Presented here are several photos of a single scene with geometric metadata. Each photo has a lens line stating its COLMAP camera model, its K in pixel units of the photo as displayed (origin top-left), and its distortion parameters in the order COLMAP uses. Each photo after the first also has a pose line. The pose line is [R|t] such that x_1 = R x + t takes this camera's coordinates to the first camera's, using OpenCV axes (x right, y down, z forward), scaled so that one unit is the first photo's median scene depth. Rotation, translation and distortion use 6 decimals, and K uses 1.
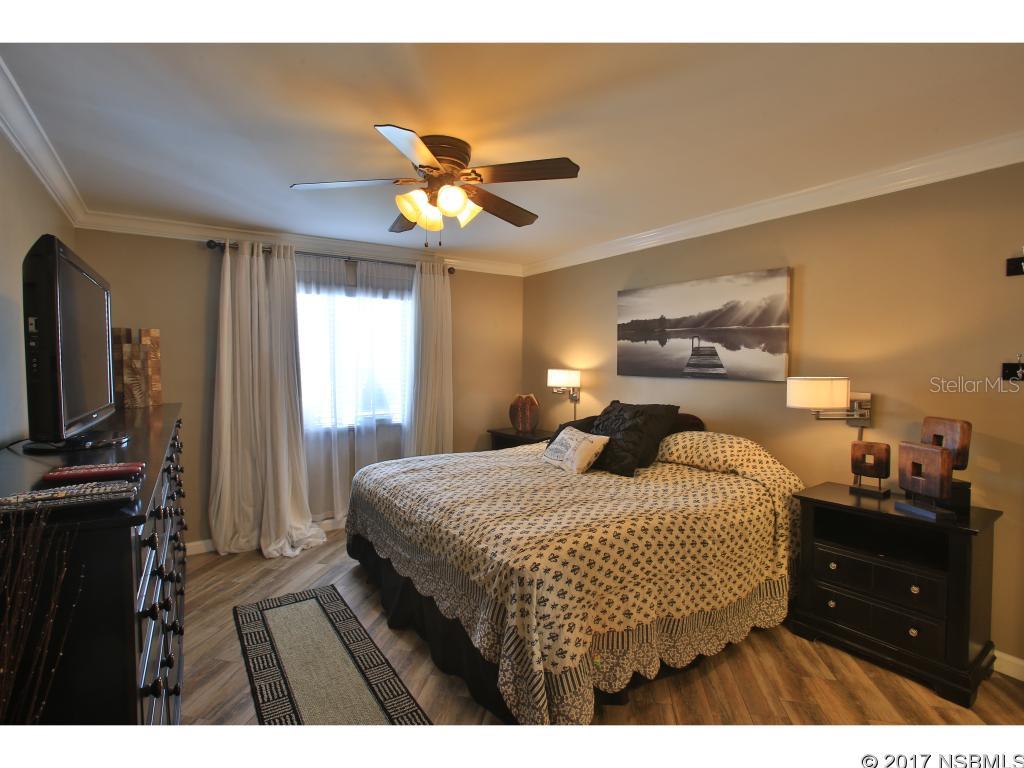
lens RADIAL K [[499.8, 0, 509.7], [0, 499.8, 384.9], [0, 0, 1]] dist [-0.034456, 0.003346]
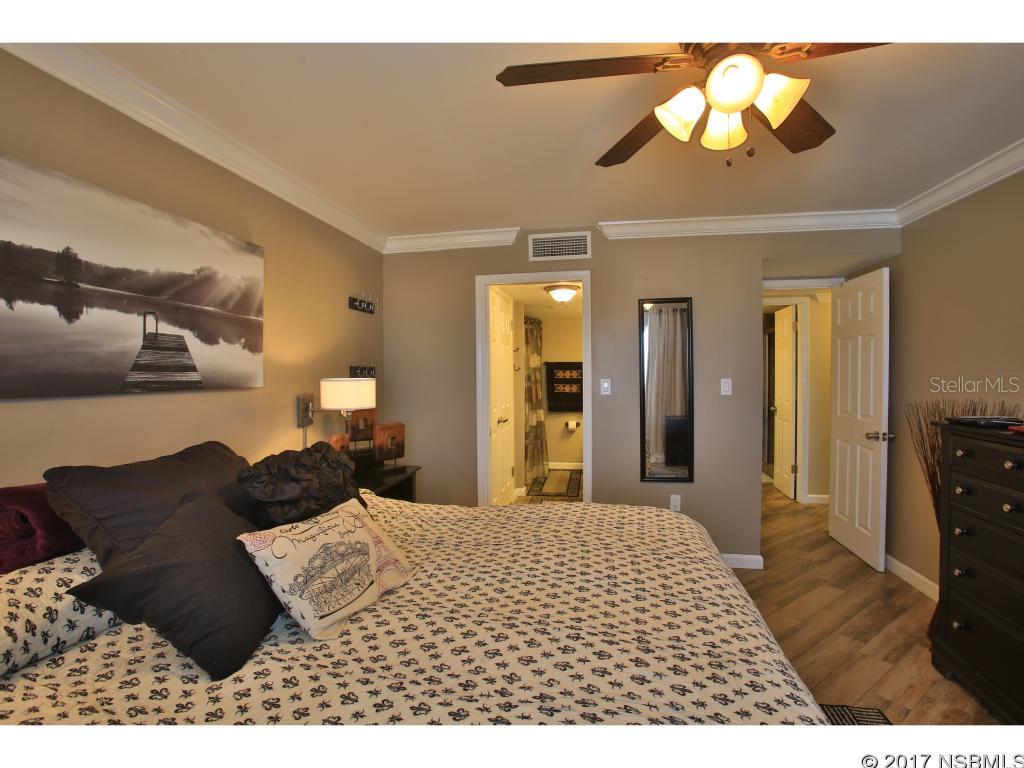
lens RADIAL K [[499.8, 0, 508.3], [0, 499.8, 374.8], [0, 0, 1]] dist [-0.034456, 0.003346]
pose [[-0.694191, -0.006749, 0.719759, -0.273300], [0.029827, 0.998827, 0.038133, -0.041827], [-0.719172, 0.047940, -0.693176, 1.133272]]
